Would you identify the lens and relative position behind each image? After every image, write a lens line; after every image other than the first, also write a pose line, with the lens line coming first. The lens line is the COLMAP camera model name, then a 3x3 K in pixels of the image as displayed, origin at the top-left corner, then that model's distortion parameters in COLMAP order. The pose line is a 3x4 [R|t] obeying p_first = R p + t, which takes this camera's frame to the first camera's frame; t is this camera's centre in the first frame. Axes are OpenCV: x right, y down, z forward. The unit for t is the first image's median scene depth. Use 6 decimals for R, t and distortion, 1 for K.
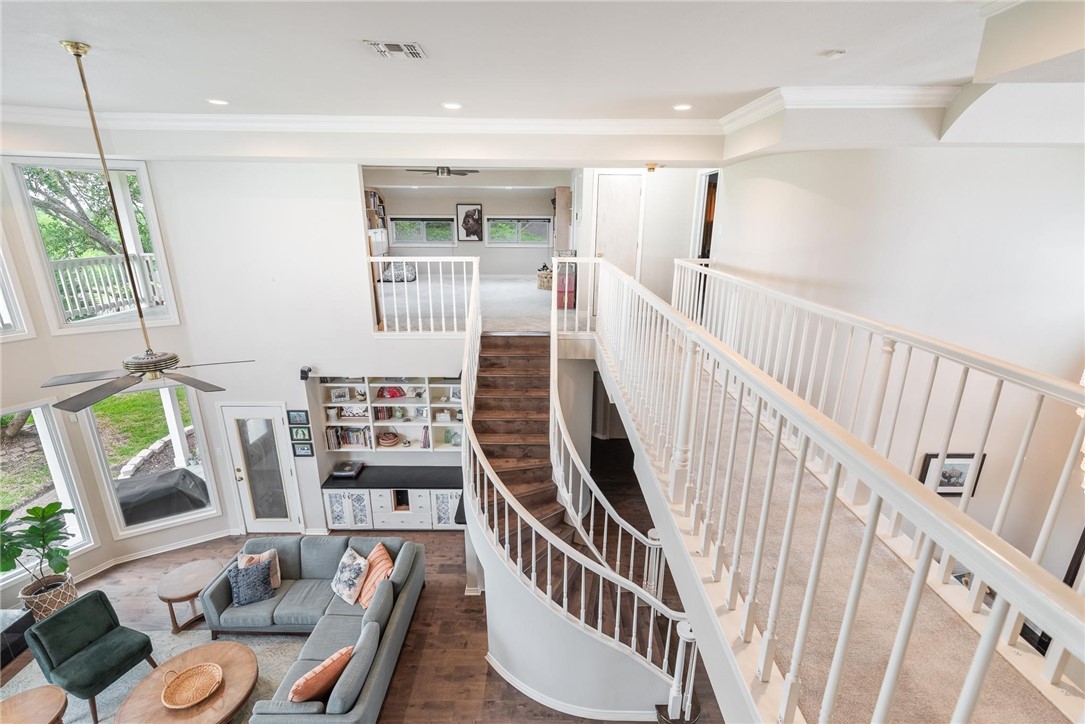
lens RADIAL K [[483.5, 0, 542.5], [0, 483.5, 362.0], [0, 0, 1]] dist [-0.001769, -0.000024]
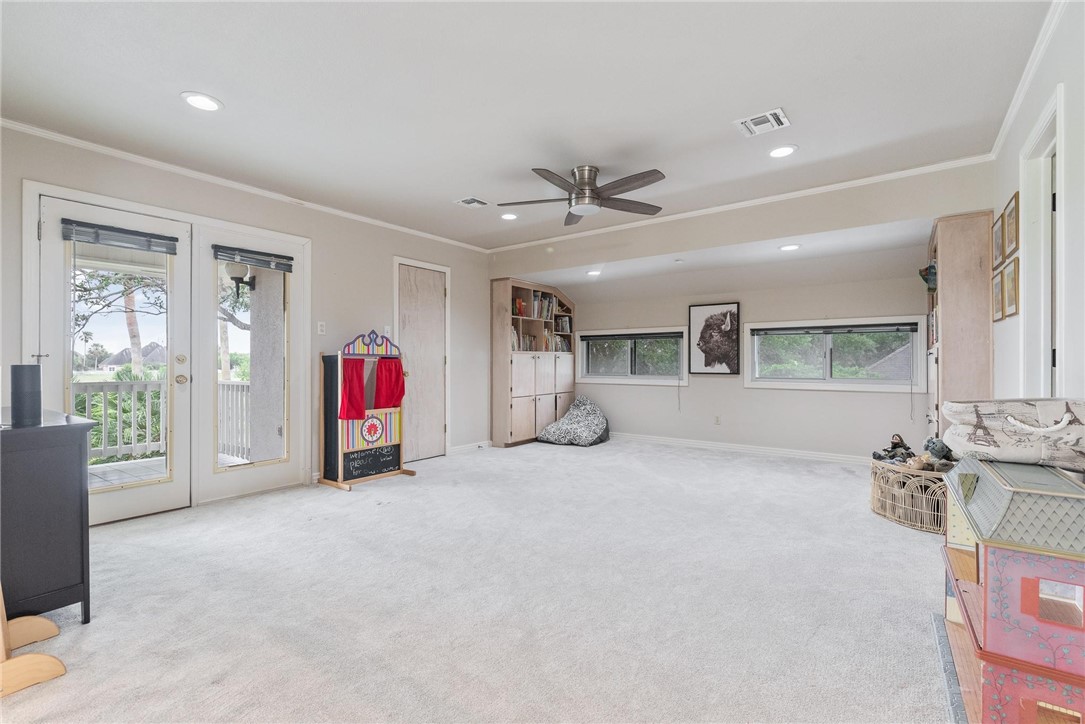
lens RADIAL K [[483.5, 0, 542.5], [0, 483.5, 362.0], [0, 0, 1]] dist [-0.001769, -0.000024]
pose [[0.801862, -0.003701, -0.597498, 0.006092], [-0.172569, 0.955933, -0.237514, -0.116469], [0.572047, 0.293563, 0.765887, 0.524222]]
